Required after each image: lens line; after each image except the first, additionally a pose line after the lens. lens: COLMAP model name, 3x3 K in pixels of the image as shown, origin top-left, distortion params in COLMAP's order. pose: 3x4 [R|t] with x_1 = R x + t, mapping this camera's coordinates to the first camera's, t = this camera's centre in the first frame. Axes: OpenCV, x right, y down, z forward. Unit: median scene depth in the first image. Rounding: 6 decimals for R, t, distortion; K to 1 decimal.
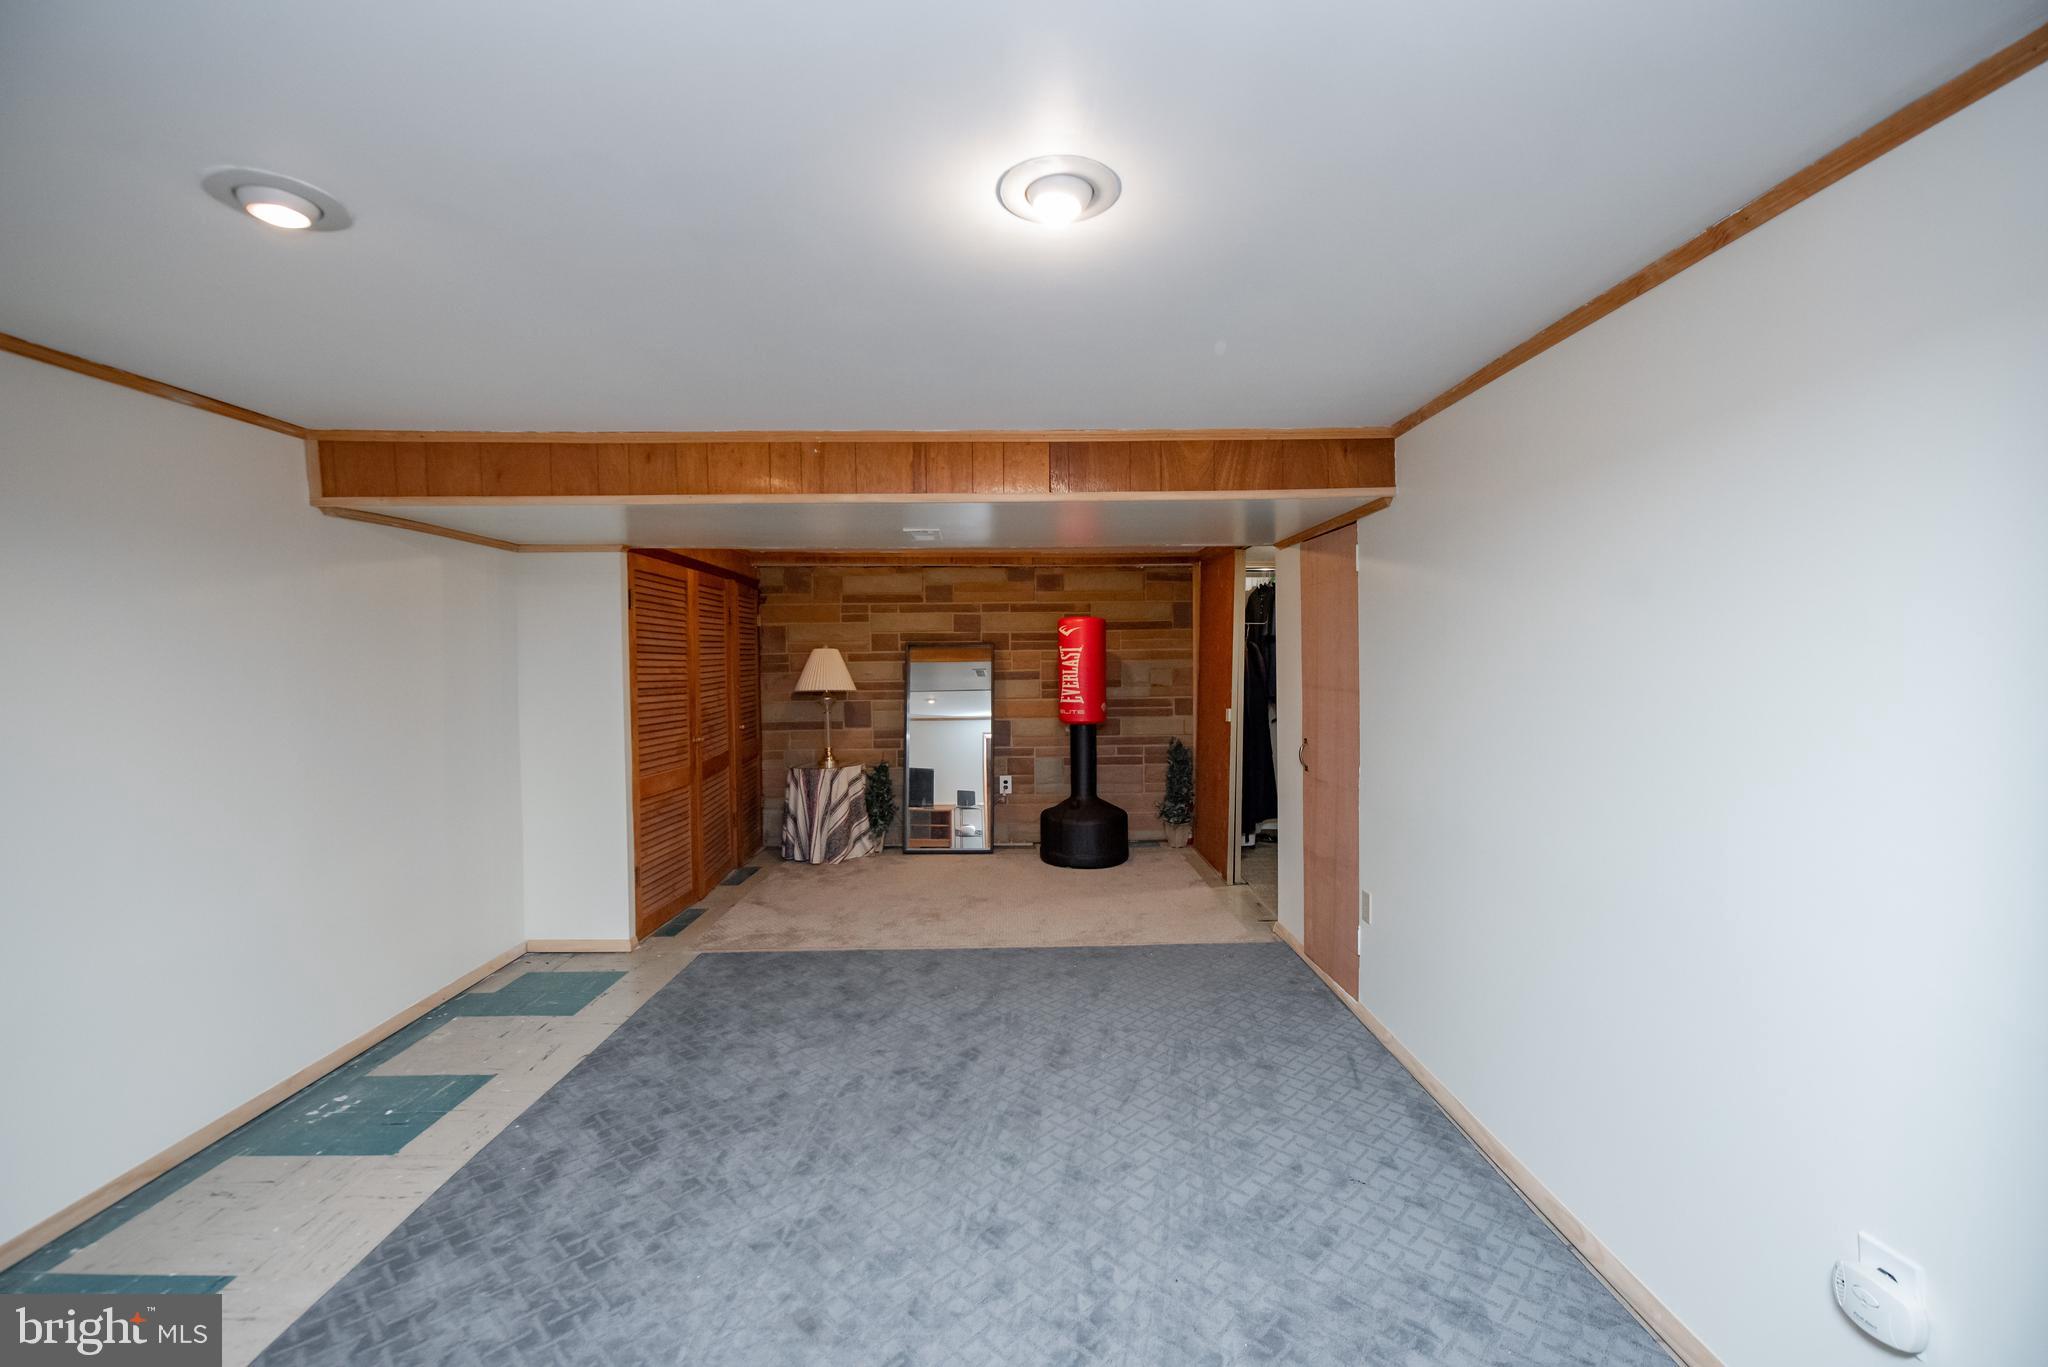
lens RADIAL K [[804.2, 0, 1043.6], [0, 804.2, 680.3], [0, 0, 1]] dist [-0.020535, -0.000446]
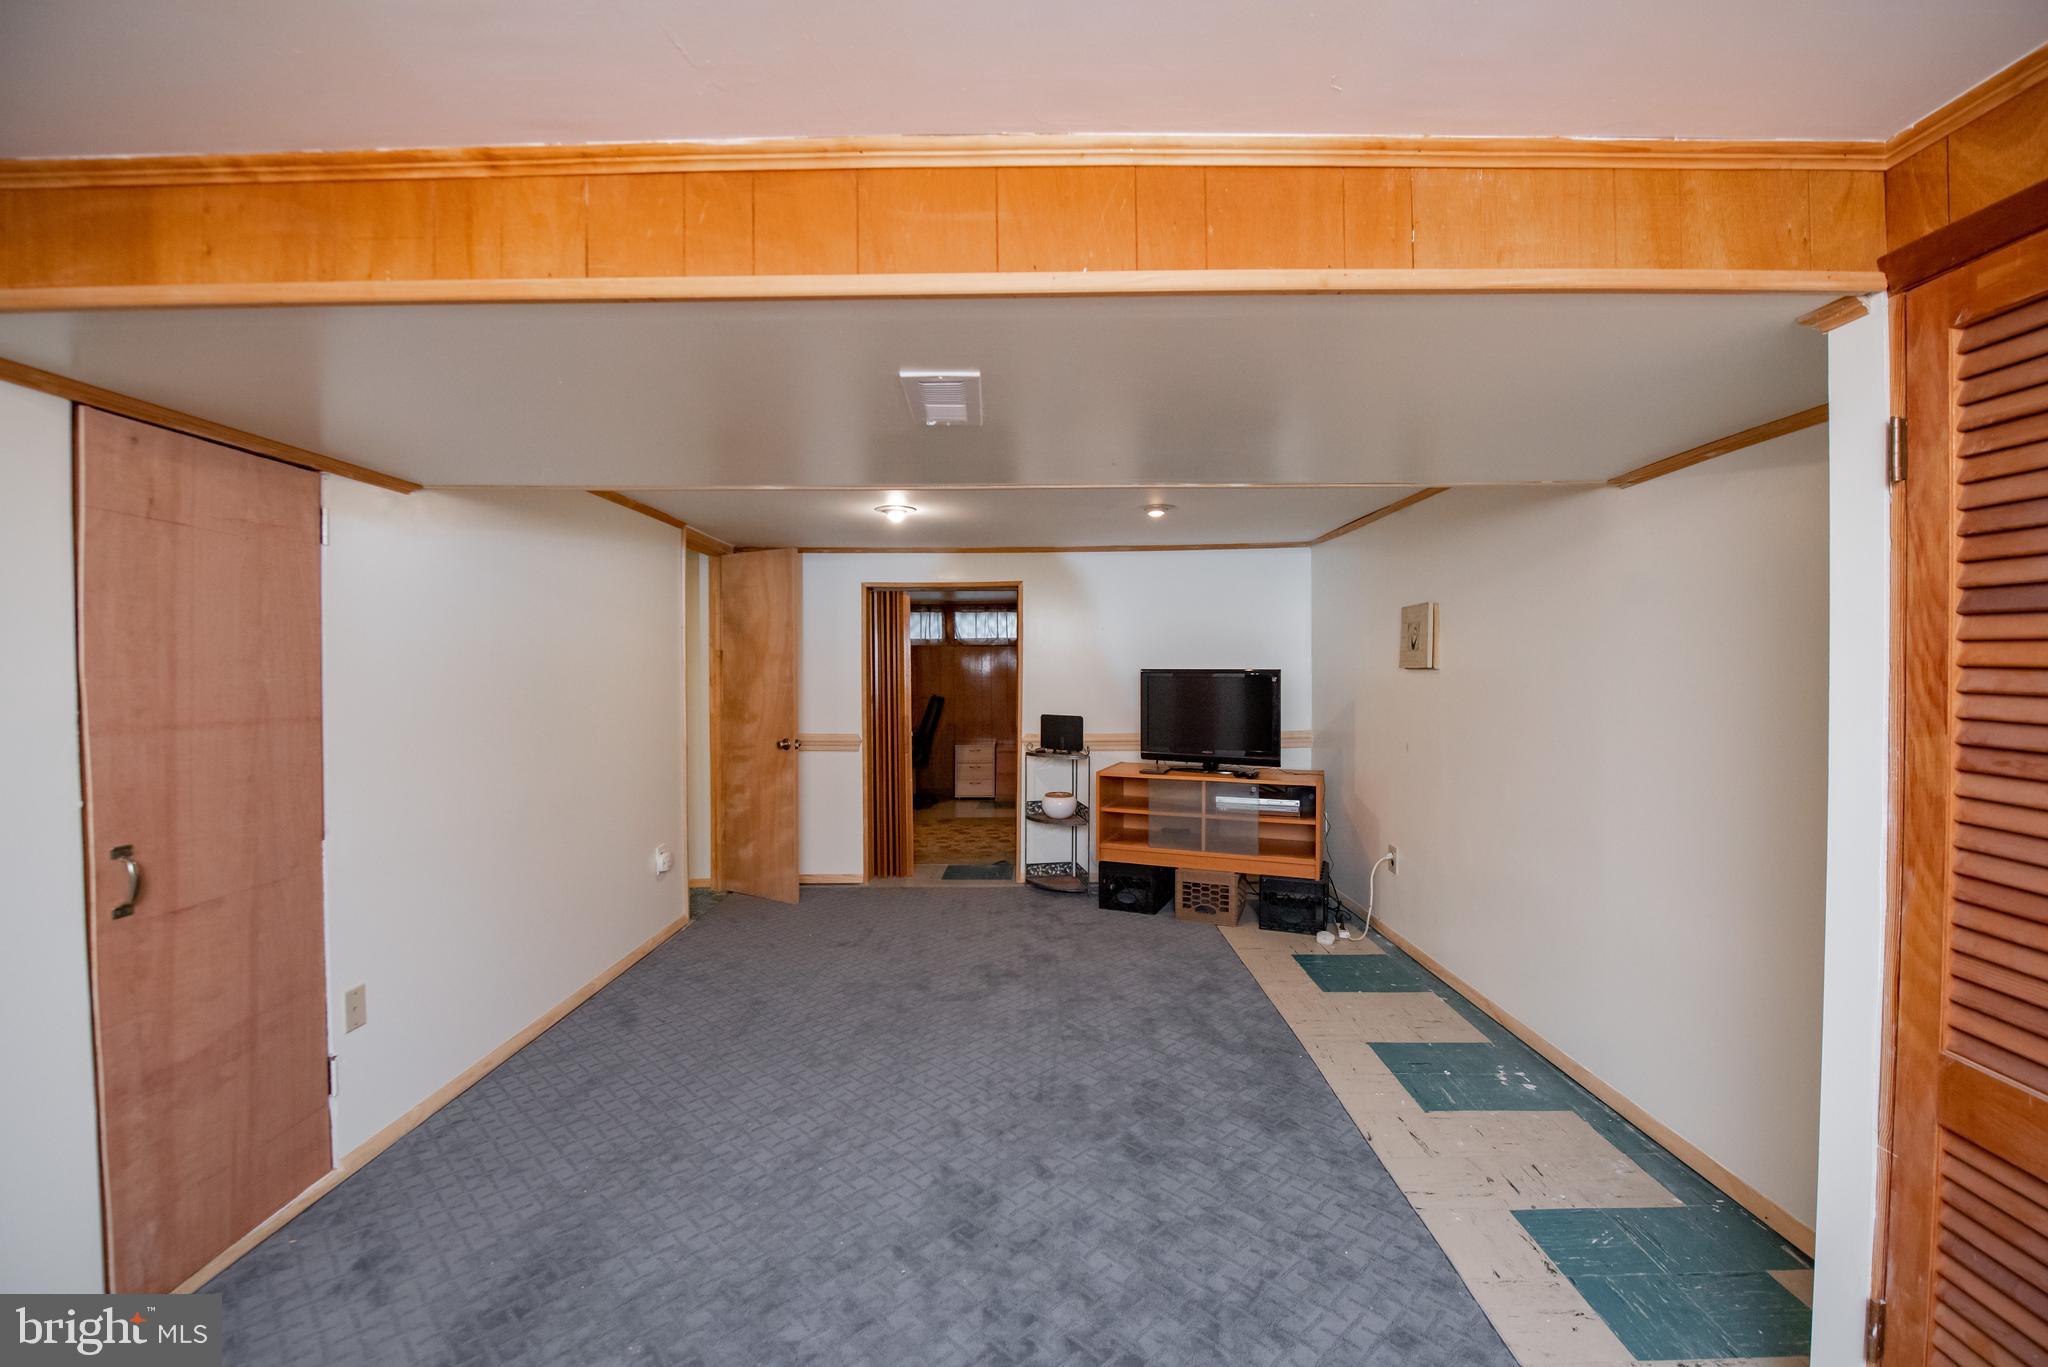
lens RADIAL K [[804.2, 0, 1043.6], [0, 804.2, 680.3], [0, 0, 1]] dist [-0.020535, -0.000446]
pose [[-0.998918, 0.016629, 0.043435, -0.303318], [0.017679, 0.999558, 0.023893, -0.027709], [-0.043019, 0.024635, -0.998770, 1.941693]]
